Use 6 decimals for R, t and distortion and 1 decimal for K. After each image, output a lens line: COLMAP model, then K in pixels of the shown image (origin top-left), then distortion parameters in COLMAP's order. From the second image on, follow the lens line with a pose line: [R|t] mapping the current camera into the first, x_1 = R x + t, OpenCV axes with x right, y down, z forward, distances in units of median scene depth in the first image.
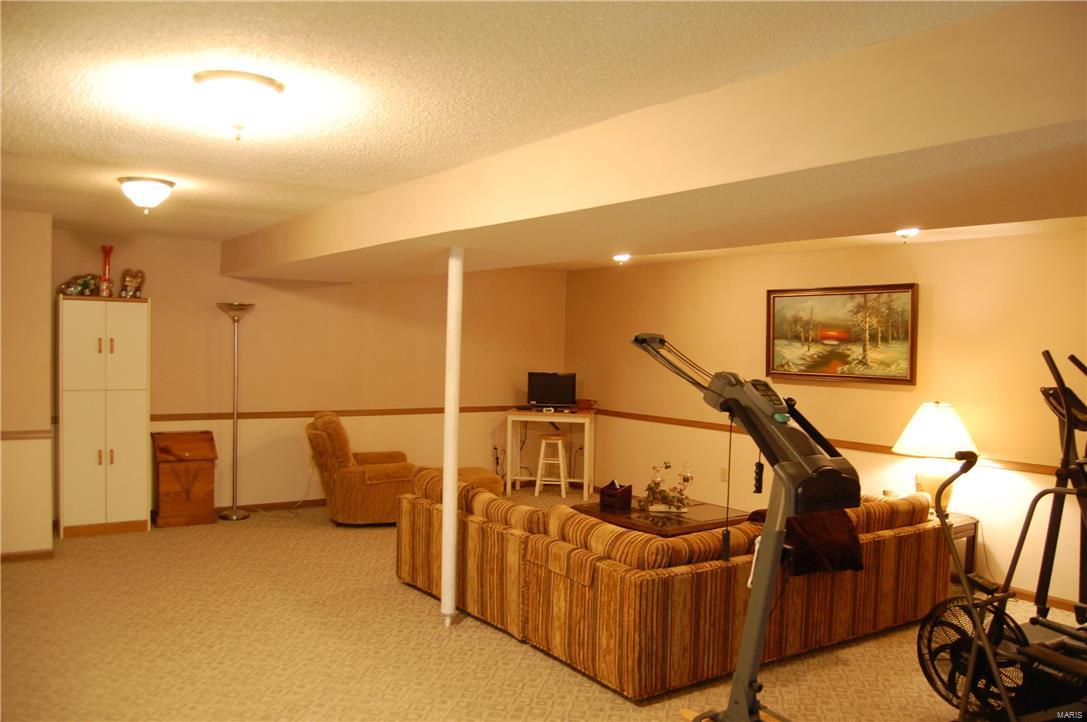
lens RADIAL K [[853.9, 0, 550.9], [0, 853.9, 362.6], [0, 0, 1]] dist [-0.088464, 0.040153]
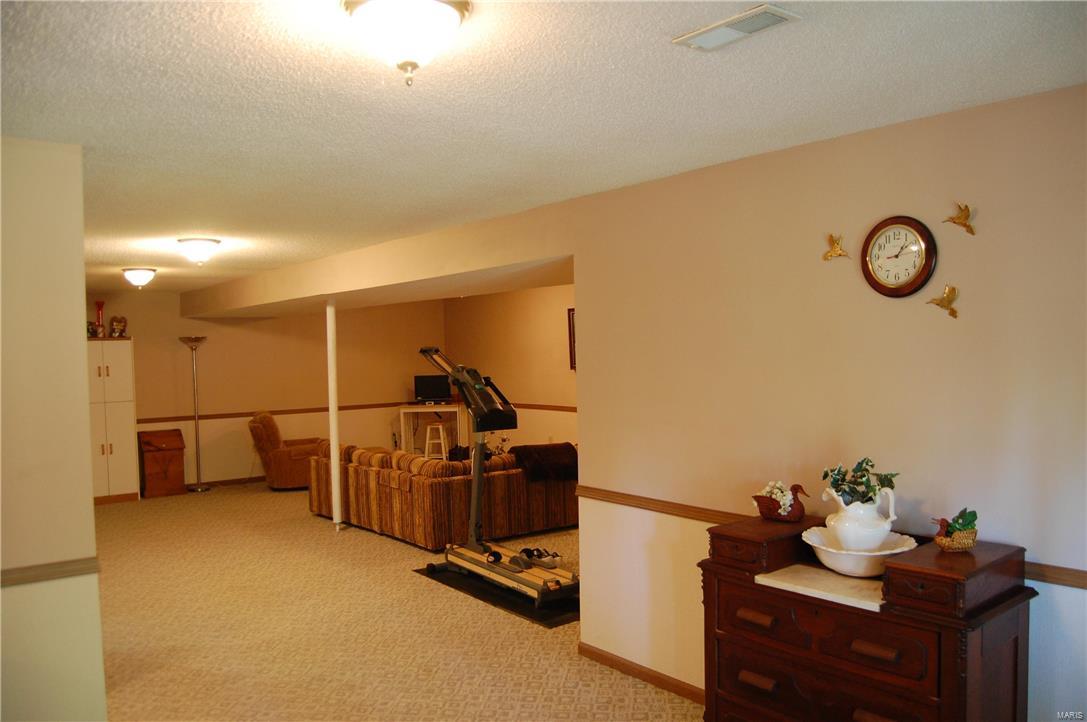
lens RADIAL K [[853.9, 0, 539.3], [0, 853.9, 358.6], [0, 0, 1]] dist [-0.088464, 0.040153]
pose [[0.997608, -0.052563, 0.044883, 0.142289], [0.053131, 0.998521, -0.011564, 0.013056], [-0.044209, 0.013921, 0.998925, -0.443435]]
